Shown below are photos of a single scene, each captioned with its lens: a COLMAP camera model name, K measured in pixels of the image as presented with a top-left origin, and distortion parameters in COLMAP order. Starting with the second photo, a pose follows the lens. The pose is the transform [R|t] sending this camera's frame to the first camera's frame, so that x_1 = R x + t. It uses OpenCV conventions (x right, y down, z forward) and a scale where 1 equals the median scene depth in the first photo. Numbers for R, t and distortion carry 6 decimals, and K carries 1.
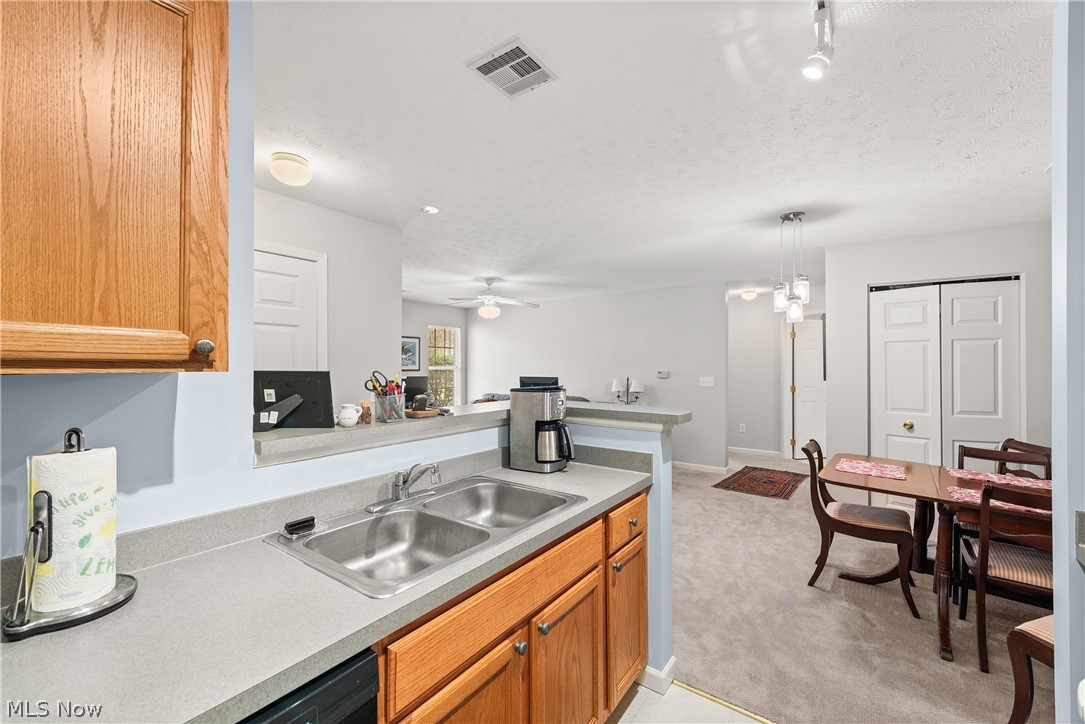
lens RADIAL K [[441.9, 0, 547.4], [0, 441.9, 363.9], [0, 0, 1]] dist [0.015361, -0.005099]
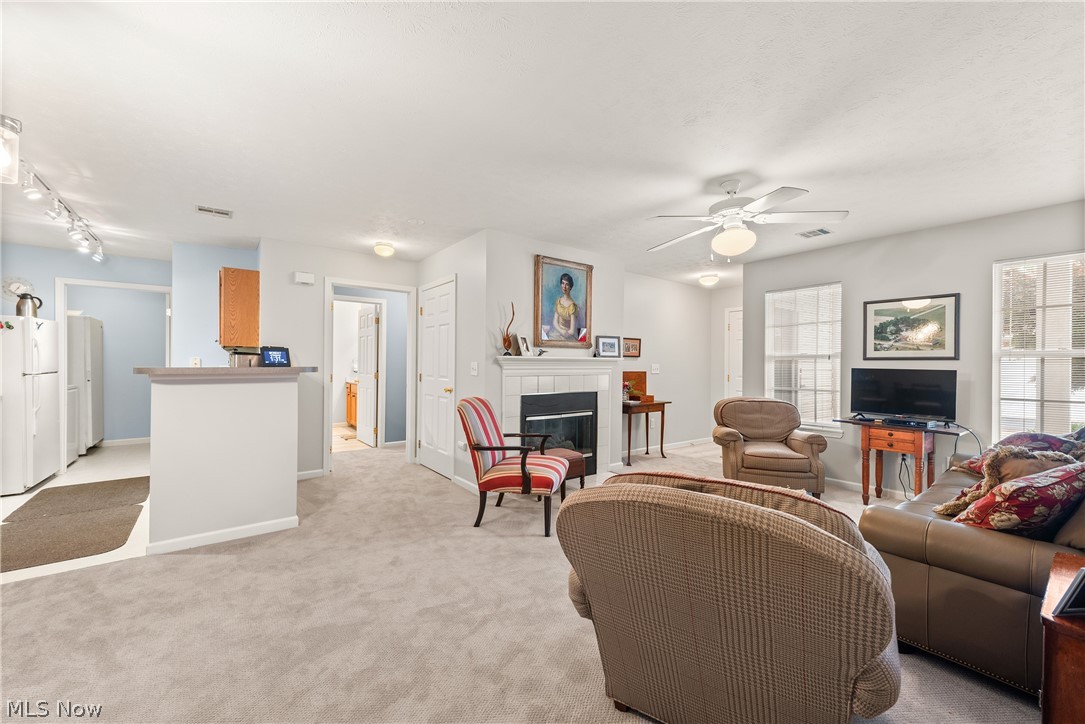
lens RADIAL K [[428.8, 0, 538.7], [0, 428.8, 363.7], [0, 0, 1]] dist [0.018231, -0.004925]
pose [[-0.299851, -0.005145, -0.953972, 0.794508], [-0.006126, 0.999975, -0.003468, 0.060409], [0.953966, 0.004805, -0.299875, 1.676811]]
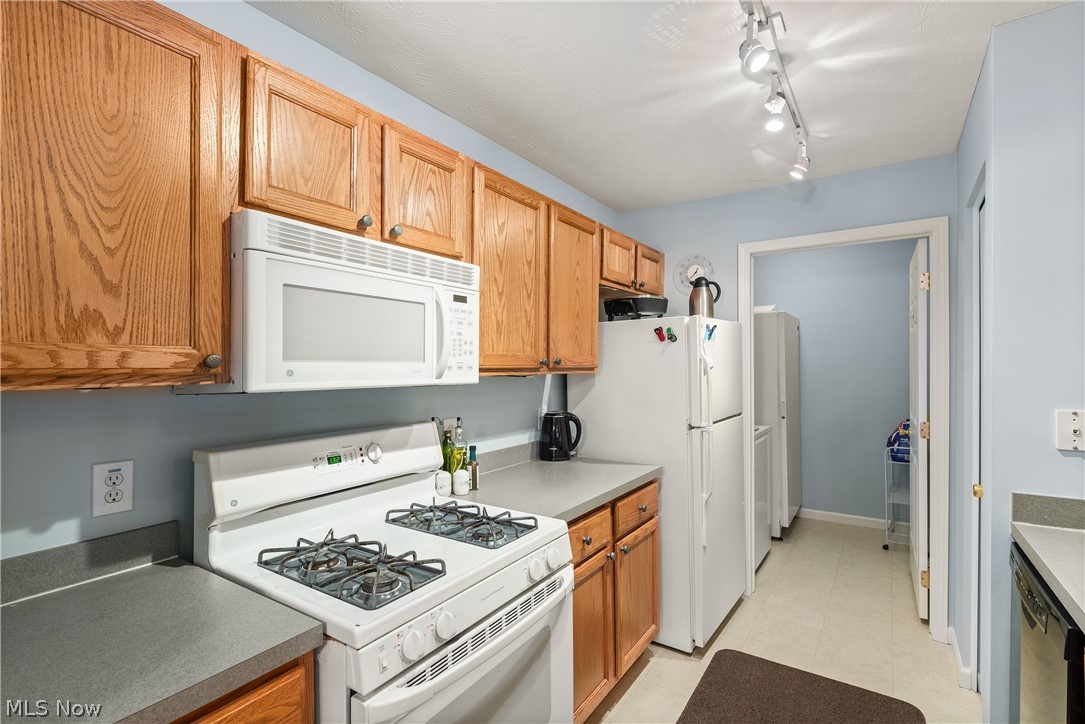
lens RADIAL K [[497.2, 0, 540.8], [0, 497.2, 361.2], [0, 0, 1]] dist [0.008470, -0.000533]
pose [[-0.999893, -0.002503, -0.014414, 0.255522], [-0.002512, 0.999997, 0.000595, -0.005223], [0.014412, 0.000631, -0.999896, 0.586943]]
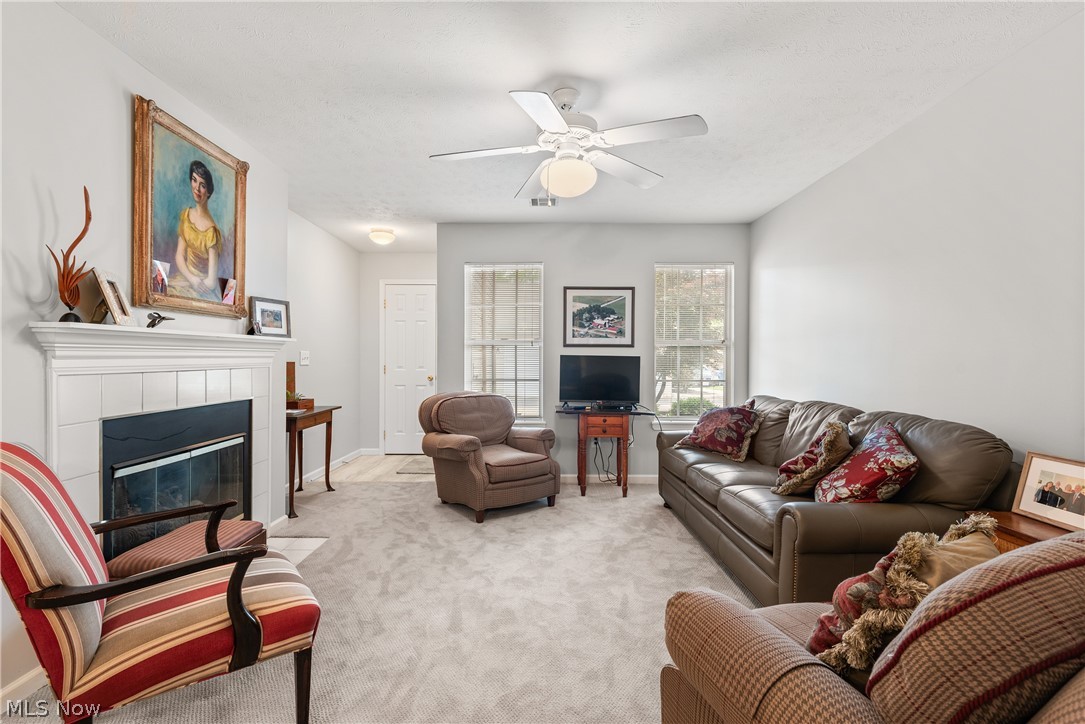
lens RADIAL K [[497.2, 0, 540.8], [0, 497.2, 361.2], [0, 0, 1]] dist [0.008470, -0.000533]
pose [[0.578223, 0.007036, -0.815848, 0.383196], [-0.003015, 0.999974, 0.006487, 0.072419], [0.815873, -0.001291, 0.578230, 1.306672]]
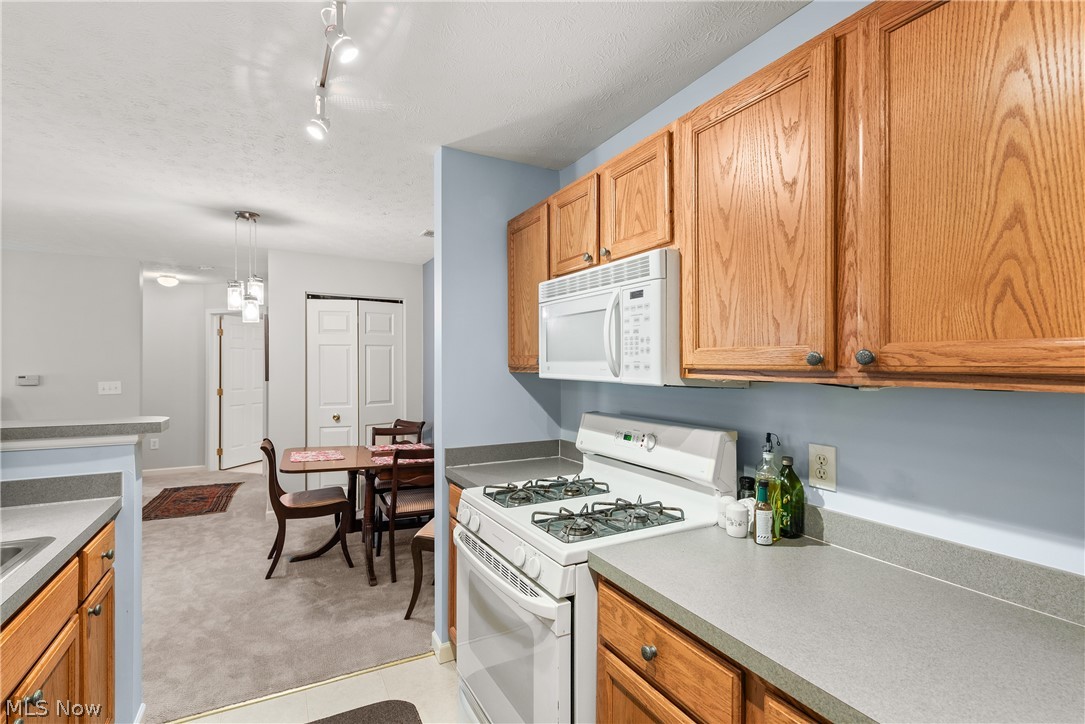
lens RADIAL K [[497.2, 0, 540.8], [0, 497.2, 361.2], [0, 0, 1]] dist [0.008470, -0.000533]
pose [[0.444882, 0.005452, 0.895572, -0.161151], [0.000212, 0.999981, -0.006194, -0.000386], [-0.895589, 0.002946, 0.444873, -0.082547]]
